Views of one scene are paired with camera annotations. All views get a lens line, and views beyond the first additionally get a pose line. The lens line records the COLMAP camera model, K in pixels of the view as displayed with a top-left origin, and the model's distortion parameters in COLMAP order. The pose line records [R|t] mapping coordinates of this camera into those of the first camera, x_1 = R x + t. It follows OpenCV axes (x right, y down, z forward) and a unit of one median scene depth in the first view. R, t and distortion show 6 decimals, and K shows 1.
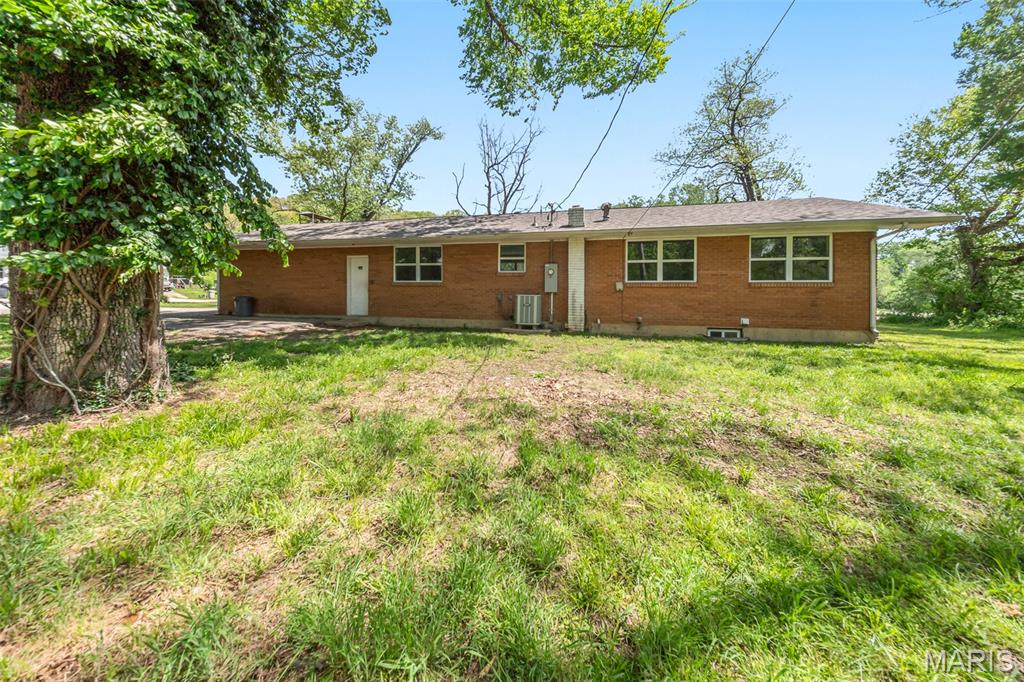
lens RADIAL K [[311.2, 0, 514.3], [0, 311.2, 327.1], [0, 0, 1]] dist [0.000995, -0.000069]
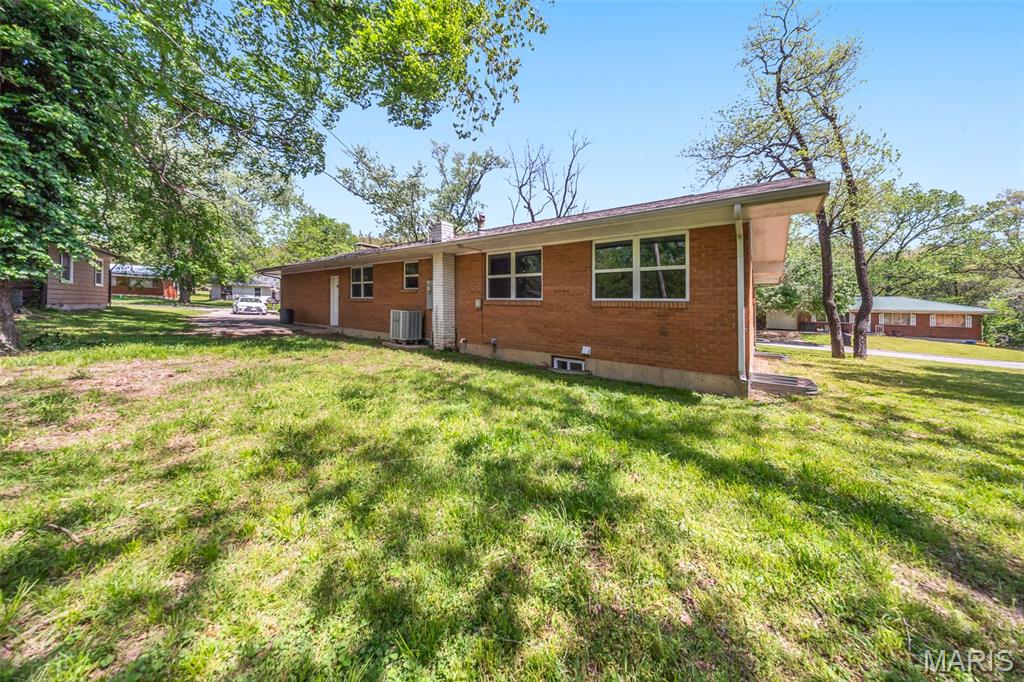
lens RADIAL K [[311.2, 0, 514.3], [0, 311.2, 327.1], [0, 0, 1]] dist [0.000995, -0.000069]
pose [[0.922780, 0.041573, -0.383078, 0.802927], [-0.062646, 0.997122, -0.042696, -0.029199], [0.380201, 0.063398, 0.922729, 0.190592]]
